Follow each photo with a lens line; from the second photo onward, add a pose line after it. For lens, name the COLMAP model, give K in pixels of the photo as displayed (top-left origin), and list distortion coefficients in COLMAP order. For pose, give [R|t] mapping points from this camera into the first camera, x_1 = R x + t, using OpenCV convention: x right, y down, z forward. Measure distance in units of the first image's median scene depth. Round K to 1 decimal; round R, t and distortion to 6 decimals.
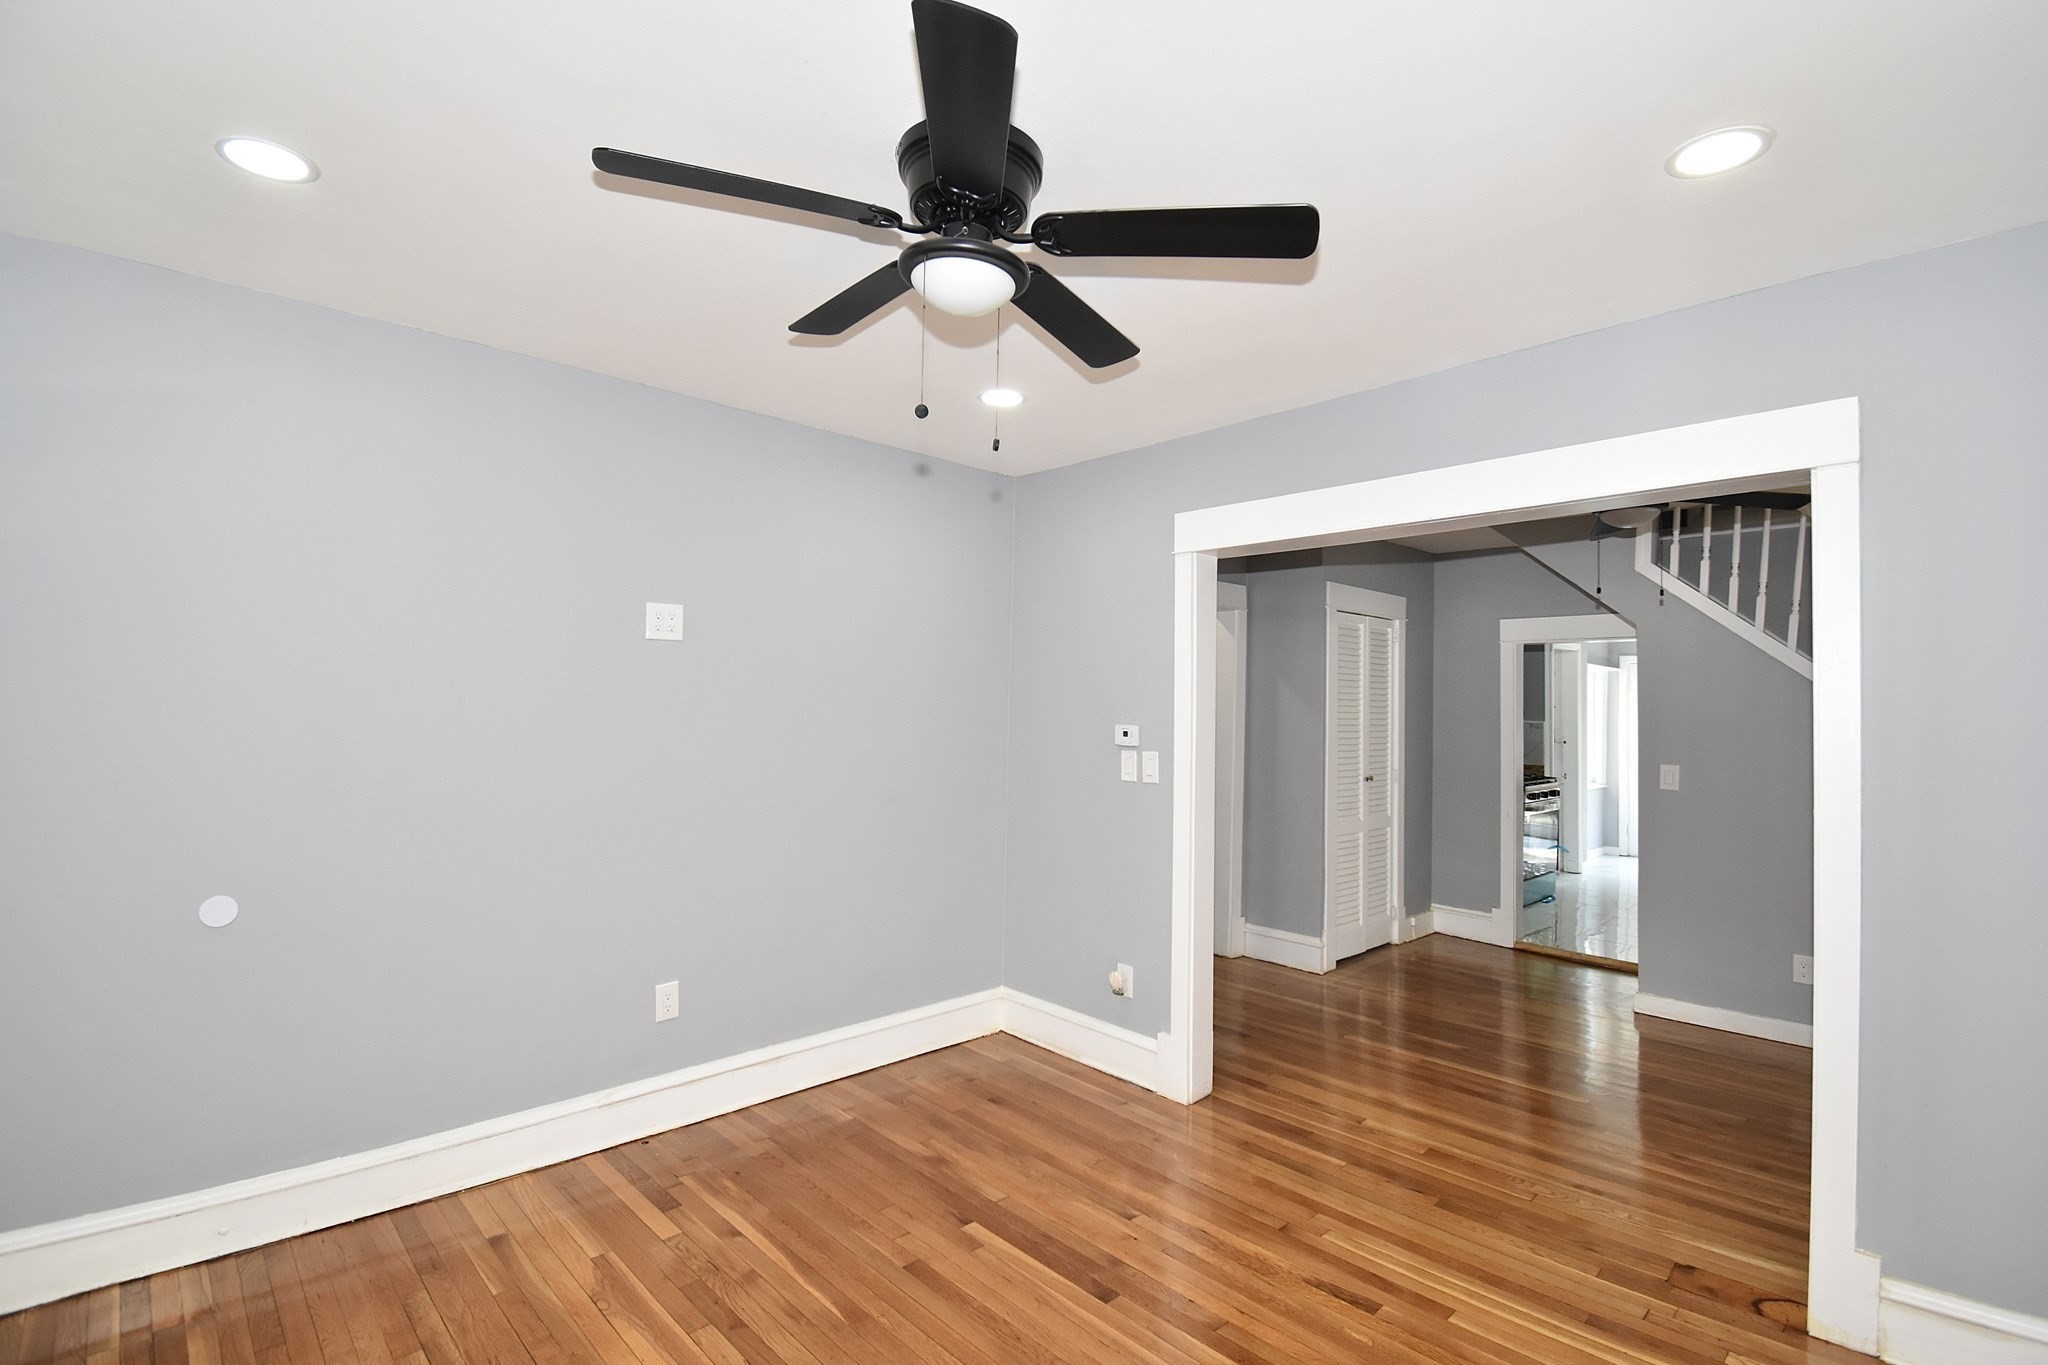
lens RADIAL K [[917.3, 0, 1033.7], [0, 917.3, 685.0], [0, 0, 1]] dist [-0.002068, -0.011322]
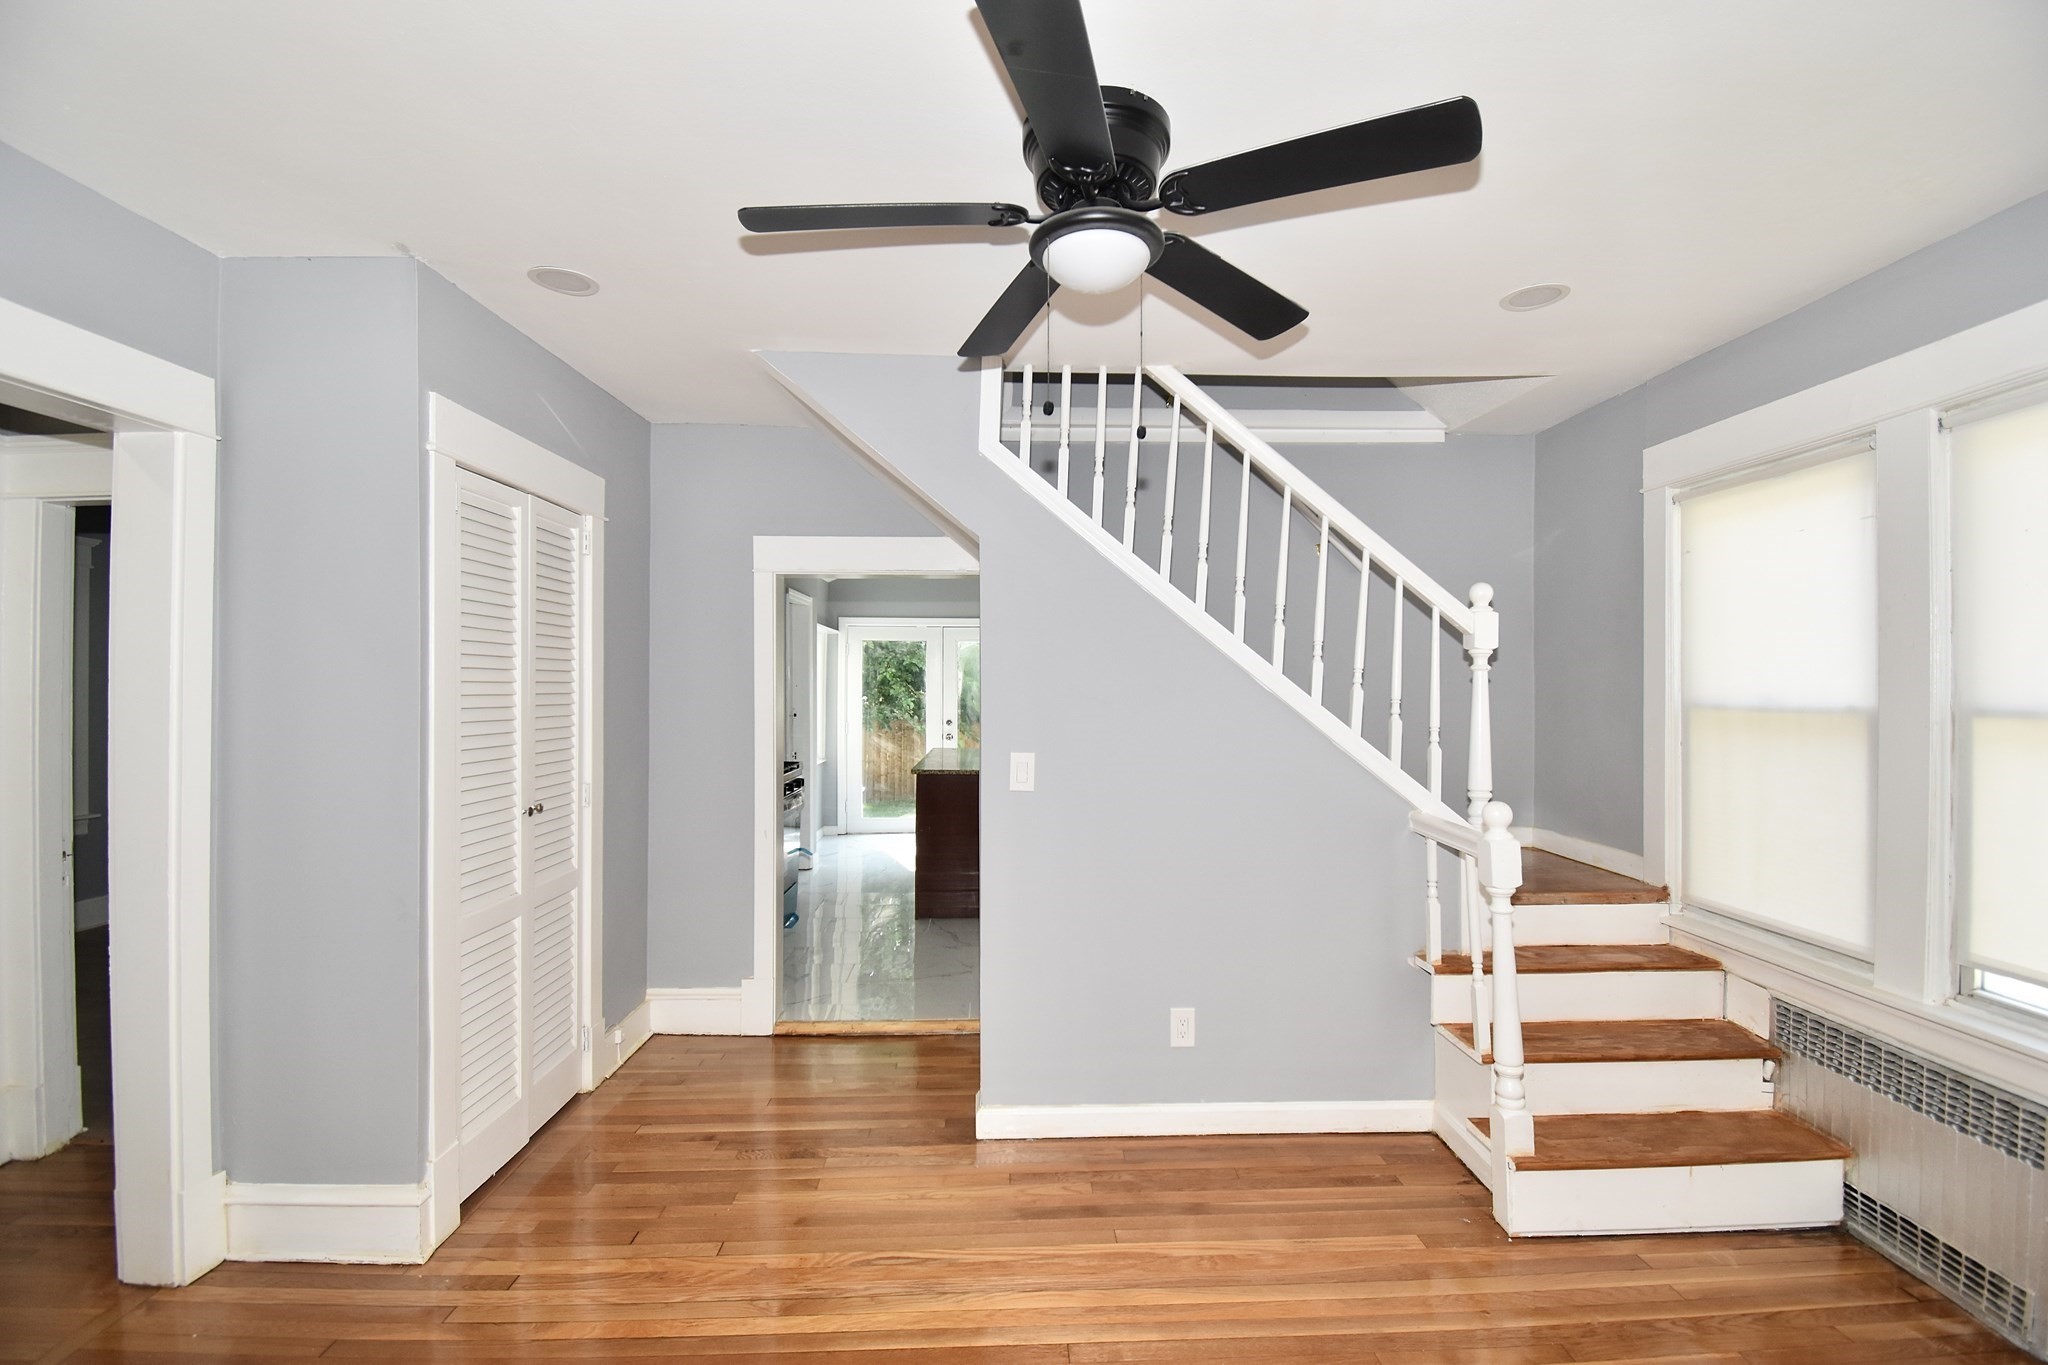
lens RADIAL K [[917.3, 0, 1029.0], [0, 917.3, 677.8], [0, 0, 1]] dist [-0.002068, -0.011322]
pose [[0.675754, -0.010396, 0.737054, 0.169730], [-0.008821, 0.999715, 0.022188, 0.013350], [-0.737074, -0.021496, 0.675470, 0.434920]]
